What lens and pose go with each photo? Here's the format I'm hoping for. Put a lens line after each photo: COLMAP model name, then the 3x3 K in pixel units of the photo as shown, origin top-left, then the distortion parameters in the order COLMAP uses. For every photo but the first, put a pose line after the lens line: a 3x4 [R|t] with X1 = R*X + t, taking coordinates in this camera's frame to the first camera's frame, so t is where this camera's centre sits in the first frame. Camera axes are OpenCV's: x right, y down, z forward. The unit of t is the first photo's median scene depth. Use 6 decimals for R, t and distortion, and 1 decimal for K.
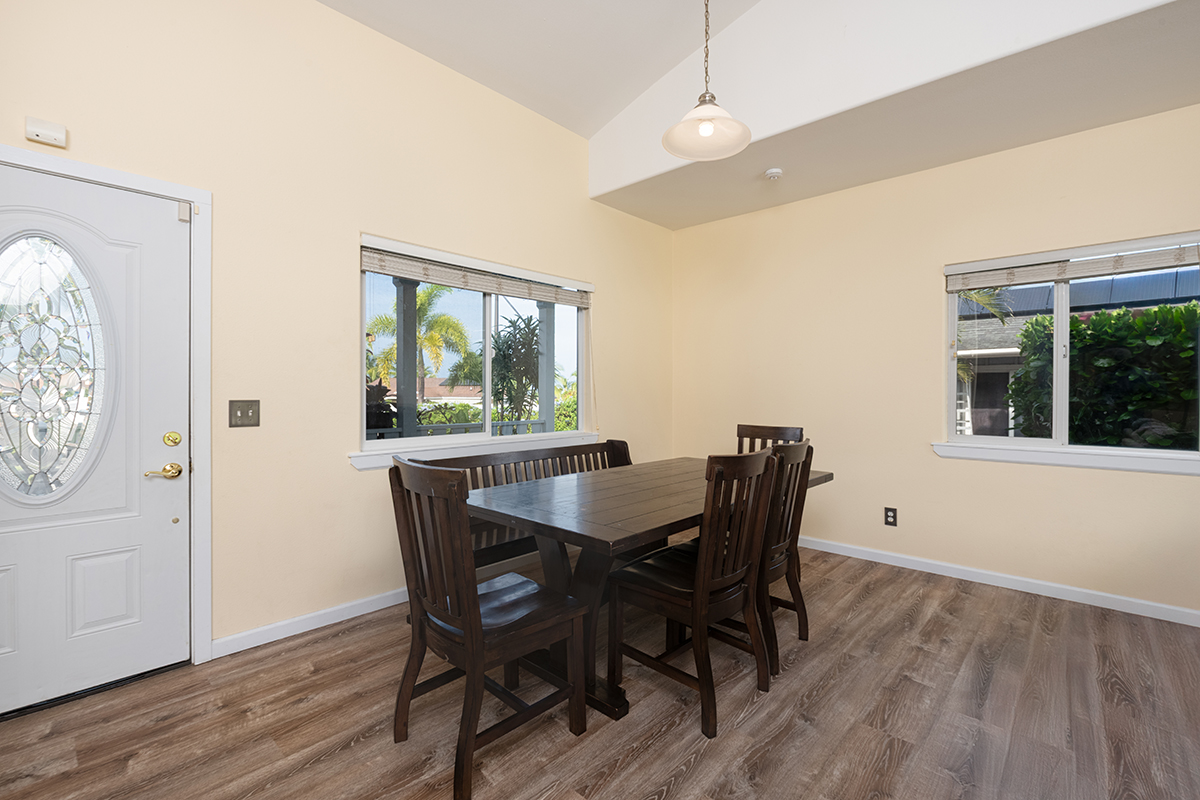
lens RADIAL K [[521.5, 0, 602.4], [0, 521.5, 395.5], [0, 0, 1]] dist [-0.000224, -0.000045]
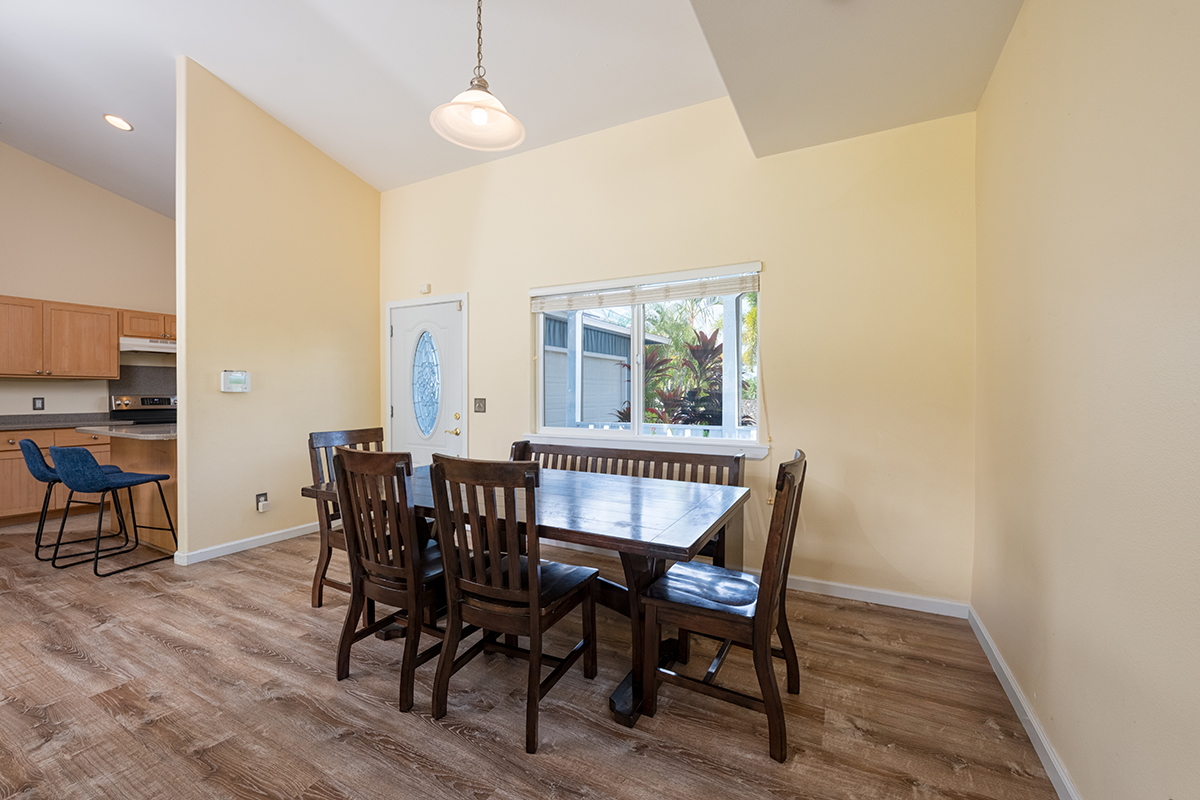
lens RADIAL K [[470.0, 0, 600.0], [0, 470.0, 400.0], [0, 0, 1]] dist [-0.010693, -0.000063]
pose [[0.272927, 0.013613, -0.961938, 1.161008], [-0.005052, 0.999906, 0.012717, -0.008691], [0.962021, 0.001389, 0.272971, 1.059000]]
